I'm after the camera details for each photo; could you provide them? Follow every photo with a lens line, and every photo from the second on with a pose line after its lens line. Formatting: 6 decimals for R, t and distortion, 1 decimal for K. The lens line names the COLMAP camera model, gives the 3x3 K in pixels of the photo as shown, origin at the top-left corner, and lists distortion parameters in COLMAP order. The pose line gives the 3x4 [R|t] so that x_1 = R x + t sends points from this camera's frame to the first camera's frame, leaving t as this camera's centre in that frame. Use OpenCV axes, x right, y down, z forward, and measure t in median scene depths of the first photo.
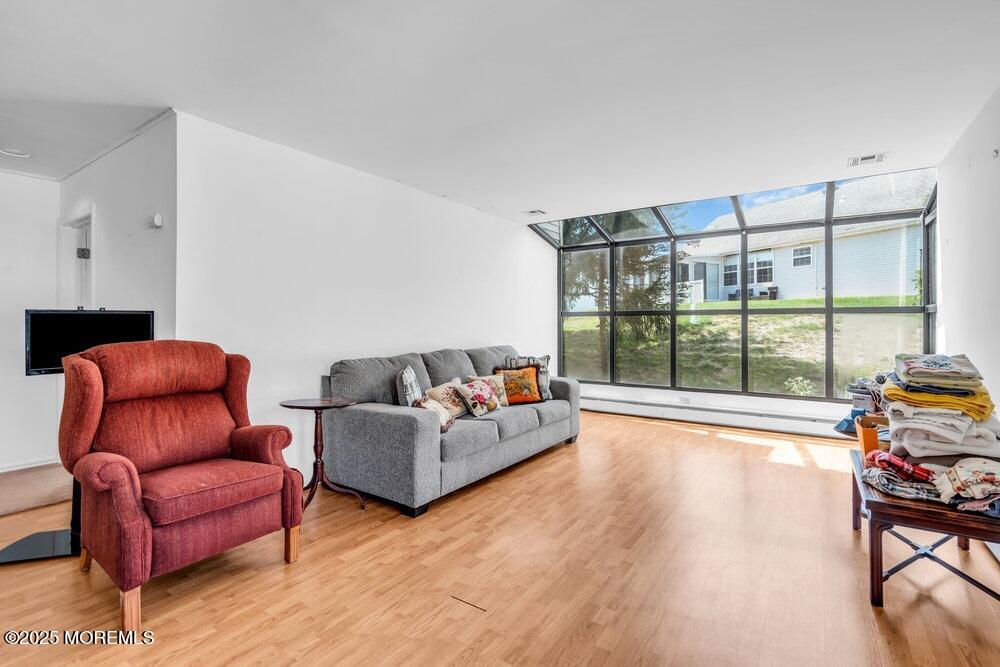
lens RADIAL K [[466.3, 0, 502.1], [0, 466.3, 321.8], [0, 0, 1]] dist [-0.000856, 0.000168]
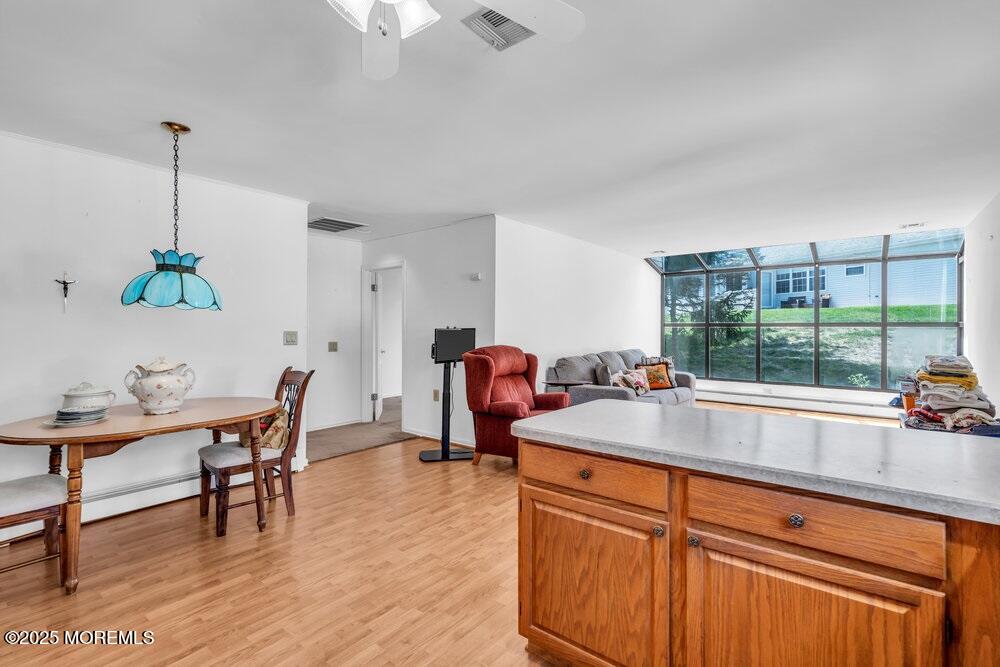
lens RADIAL K [[459.0, 0, 501.8], [0, 459.0, 328.0], [0, 0, 1]] dist [-0.000519, 0.000097]
pose [[0.996970, 0.002590, -0.077739, -0.328548], [-0.002027, 0.999971, 0.007332, -0.023523], [0.077755, -0.007152, 0.996947, -0.451640]]
